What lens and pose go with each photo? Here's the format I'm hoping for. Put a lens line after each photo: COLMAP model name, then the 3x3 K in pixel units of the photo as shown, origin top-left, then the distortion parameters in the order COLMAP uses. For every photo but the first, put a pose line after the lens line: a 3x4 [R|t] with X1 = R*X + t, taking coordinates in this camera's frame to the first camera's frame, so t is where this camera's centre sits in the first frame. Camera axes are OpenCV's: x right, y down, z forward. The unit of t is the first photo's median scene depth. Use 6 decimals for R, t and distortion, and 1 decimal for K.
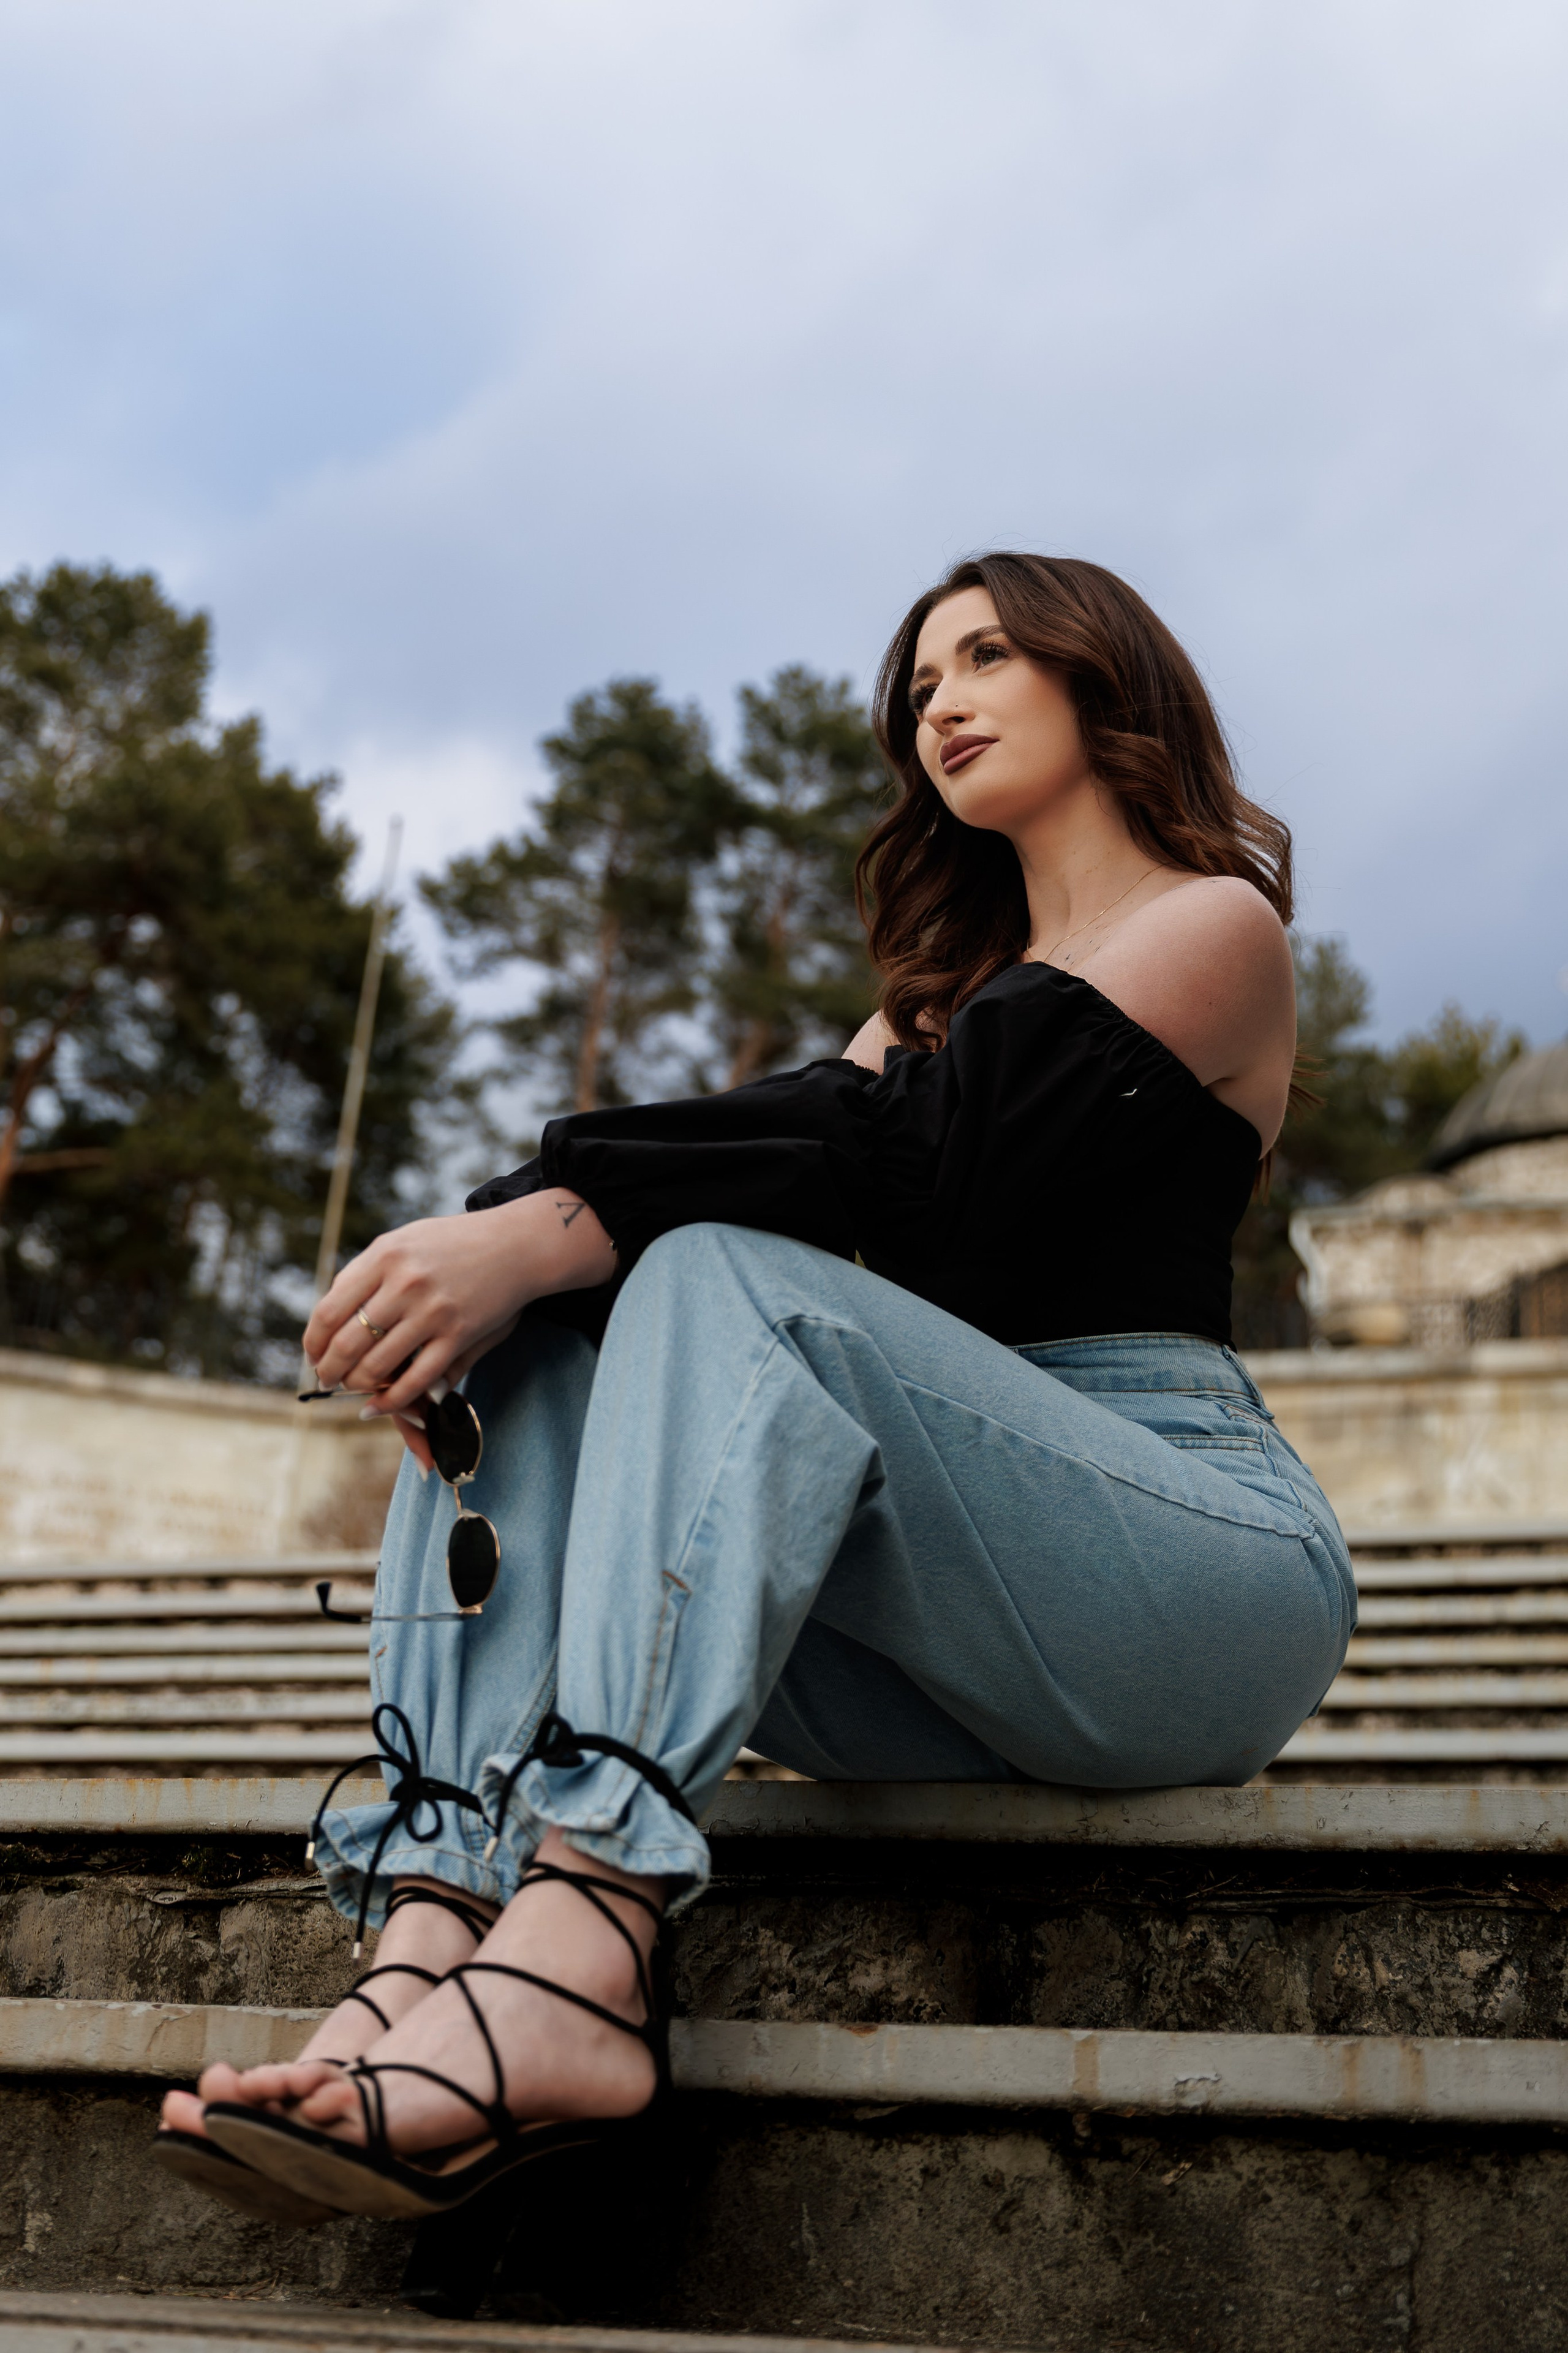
lens RADIAL K [[3204.0, 0, 784.0], [0, 3204.0, 1176.5], [0, 0, 1]] dist [-0.003559, -0.020557]
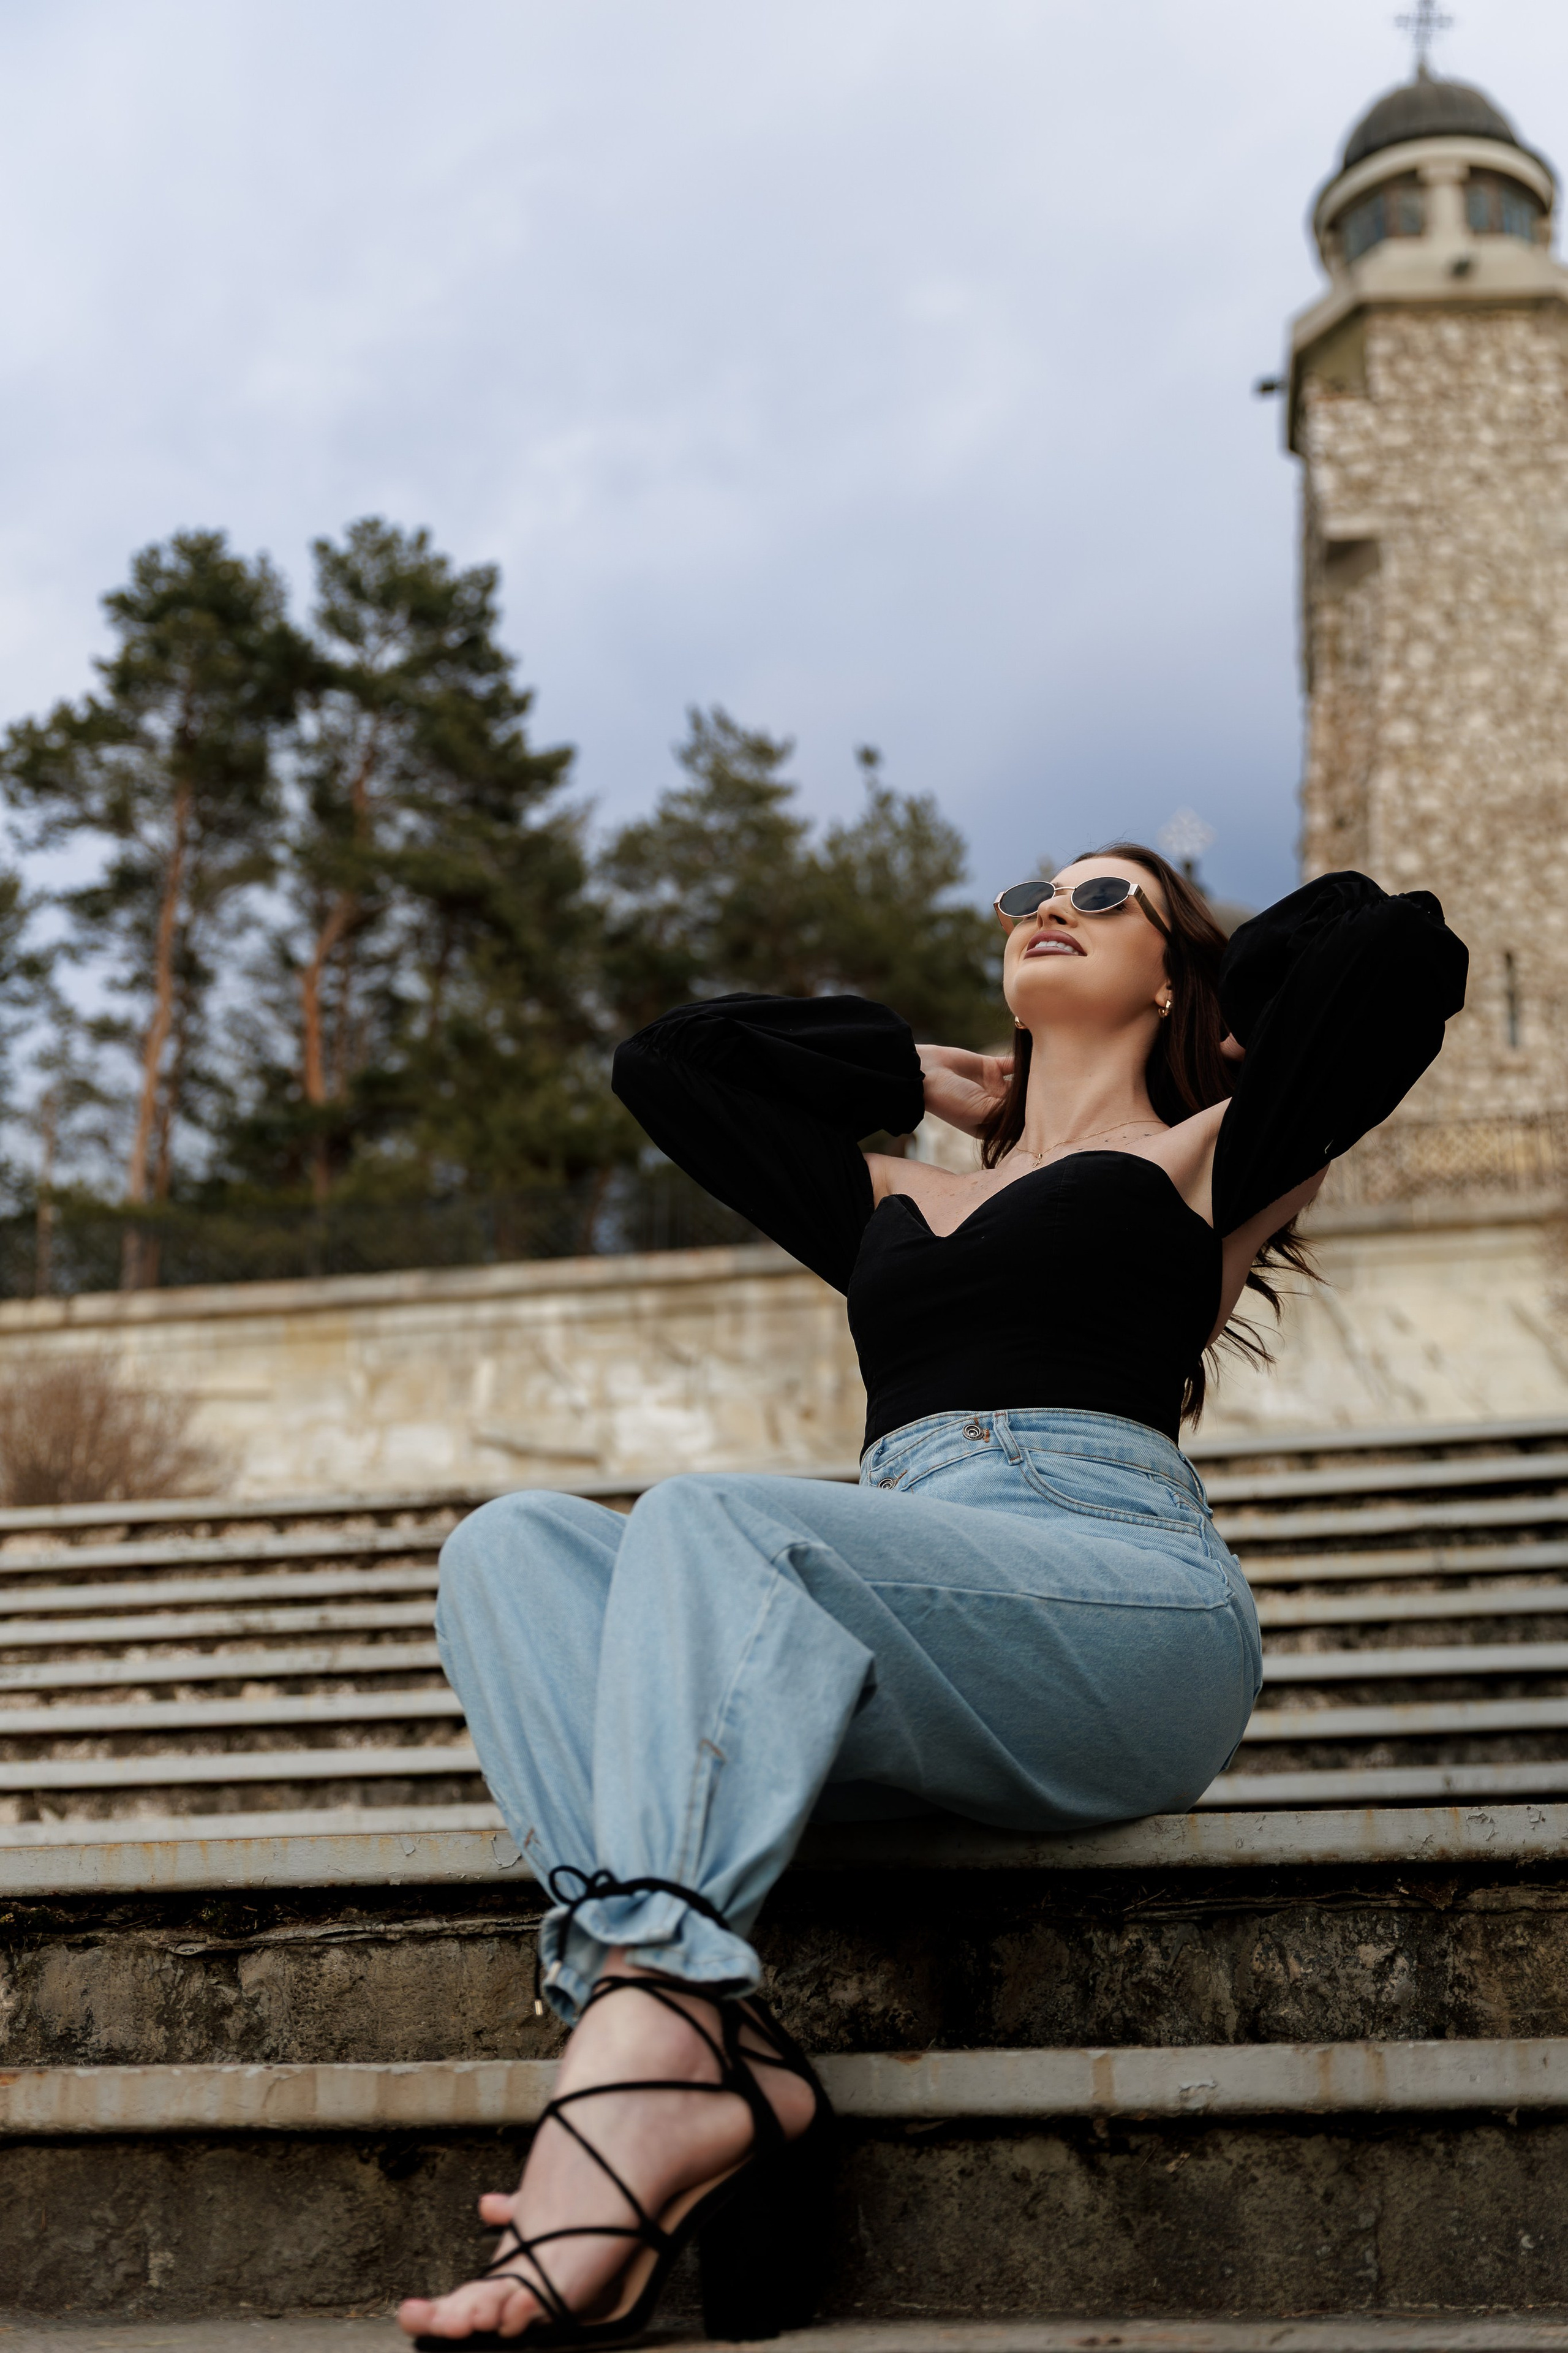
lens RADIAL K [[3343.5, 0, 783.5], [0, 3343.5, 1166.5], [0, 0, 1]] dist [-0.012865, 0.021193]
pose [[0.990647, -0.028010, 0.133543, -0.152890], [0.021999, 0.998687, 0.046271, -0.104926], [-0.134664, -0.042900, 0.989962, -0.176103]]
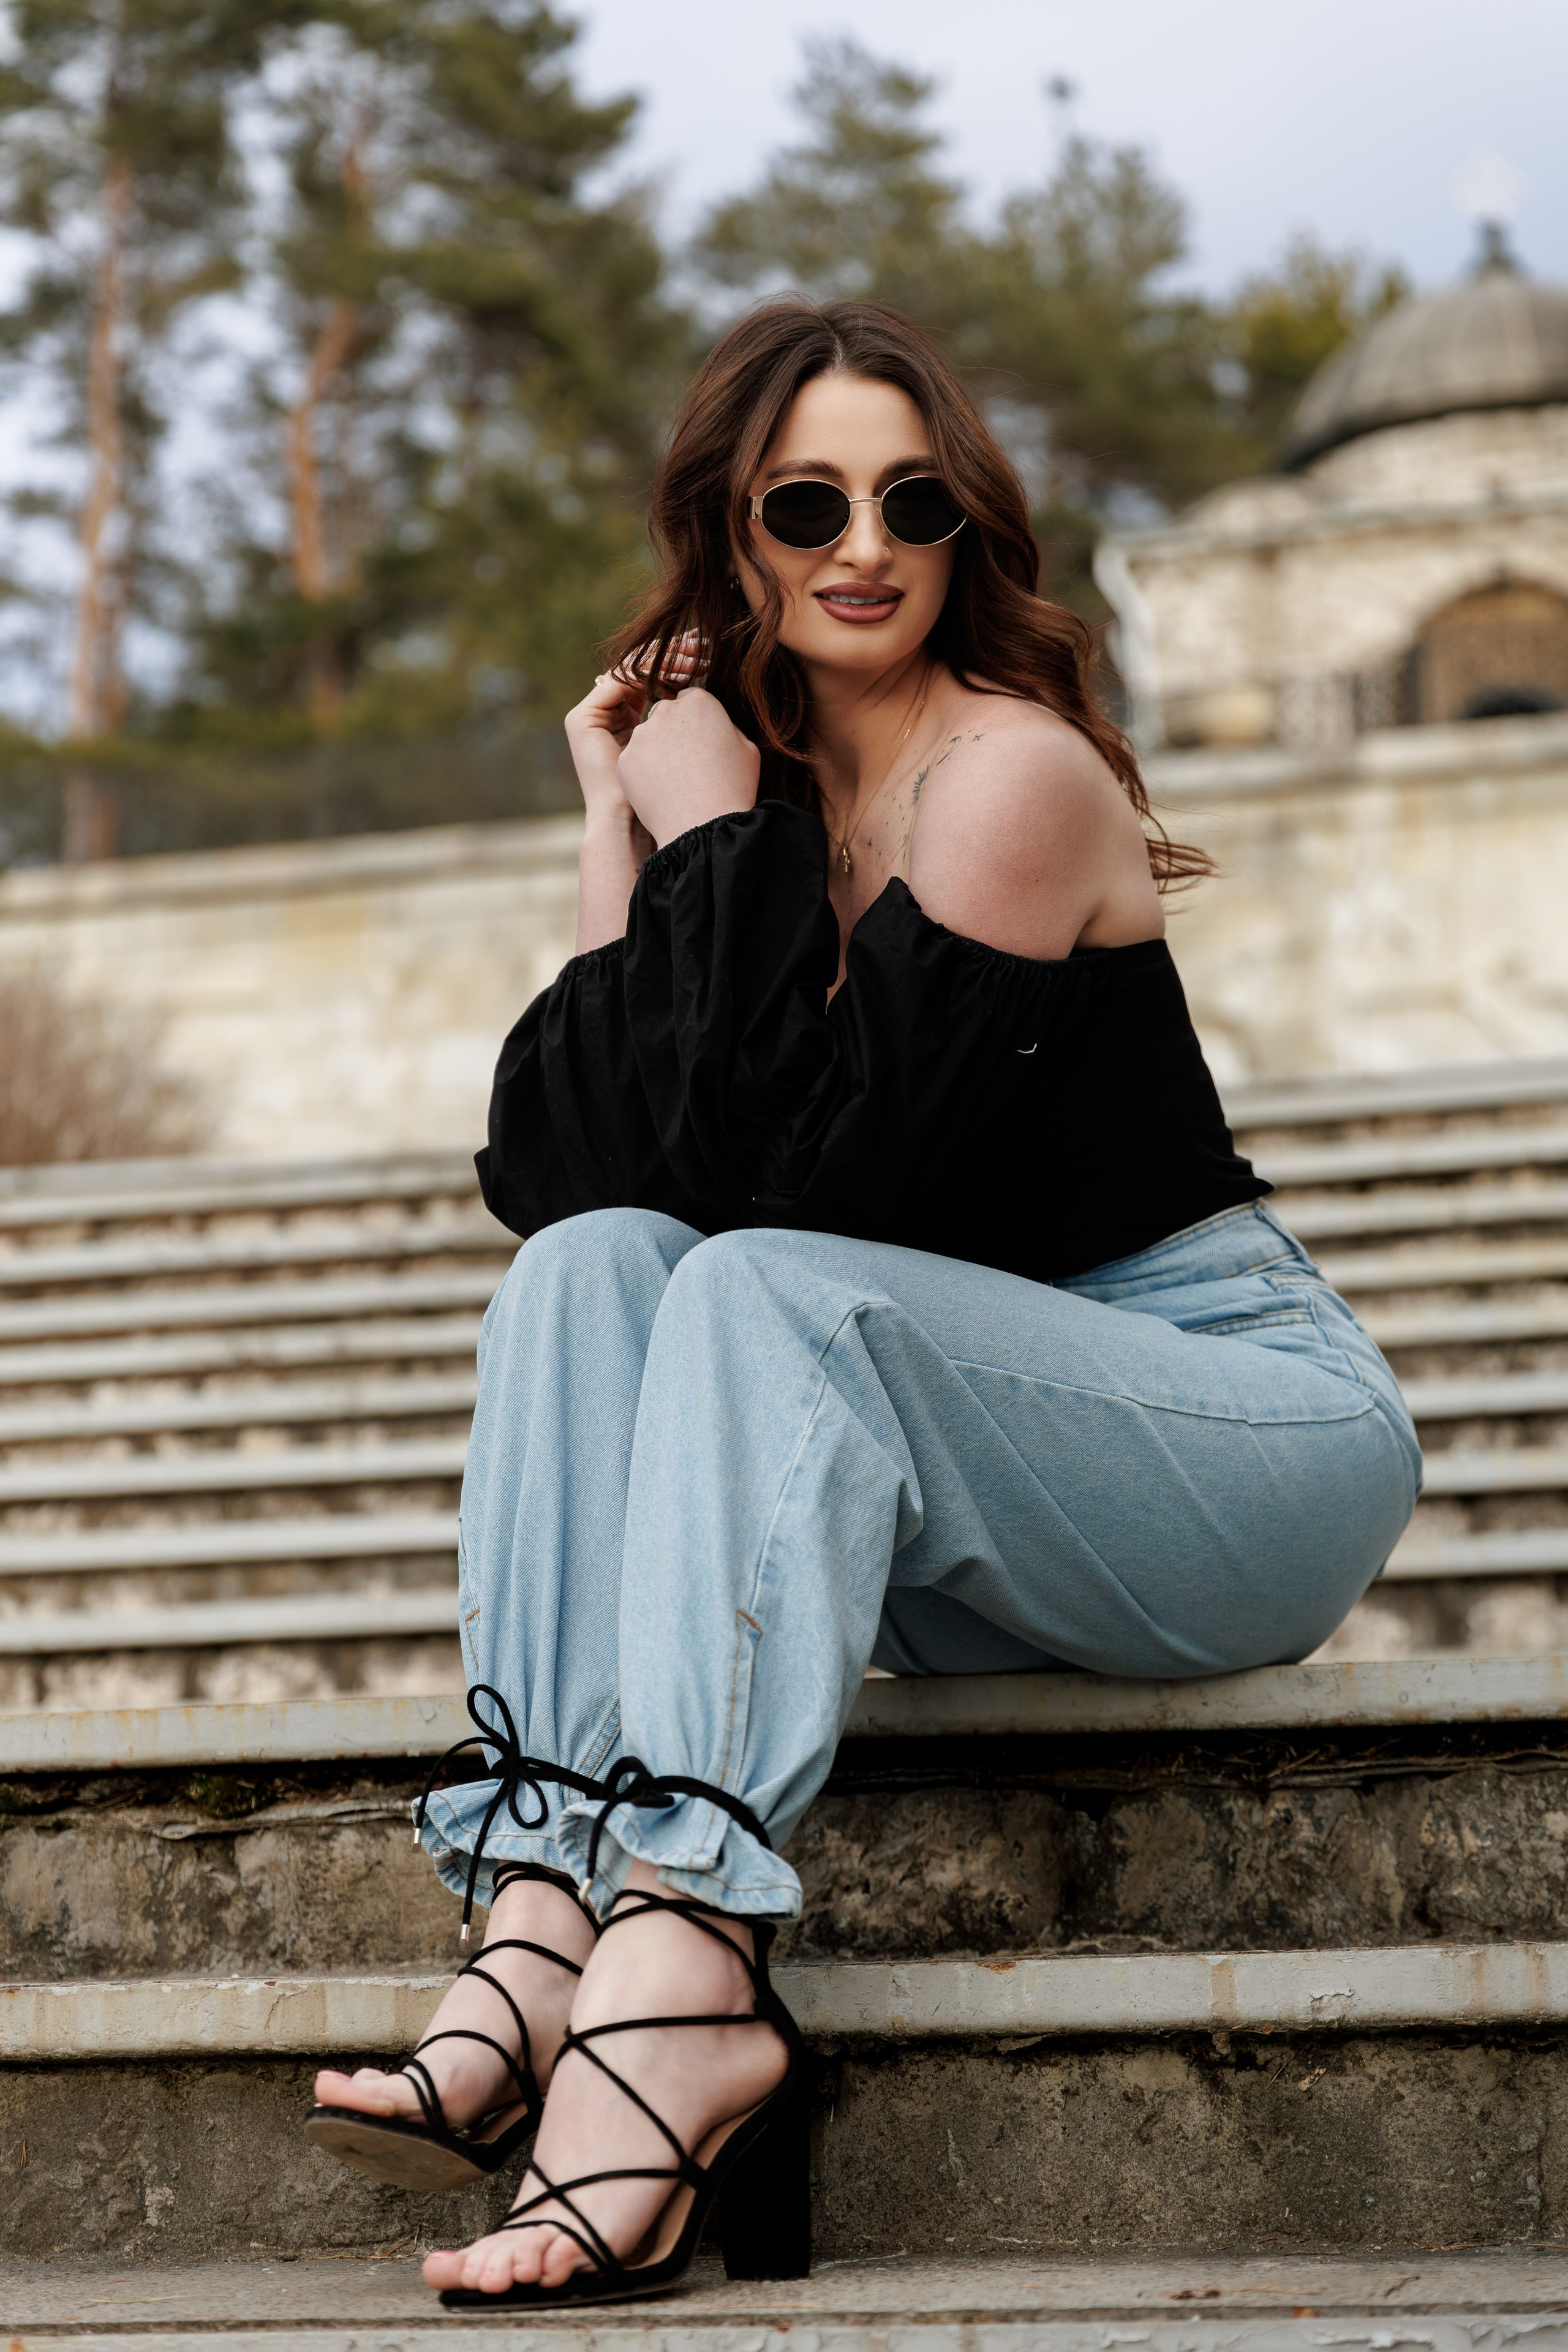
lens RADIAL K [[4539.6, 0, 739.7], [0, 4539.6, 1242.0], [0, 0, 1]] dist [-0.021422, 0.087705]
pose [[0.994608, -0.069168, 0.077268, -0.134140], [0.054562, 0.982643, 0.177301, -0.194761], [-0.088191, -0.172129, 0.981119, -0.331148]]
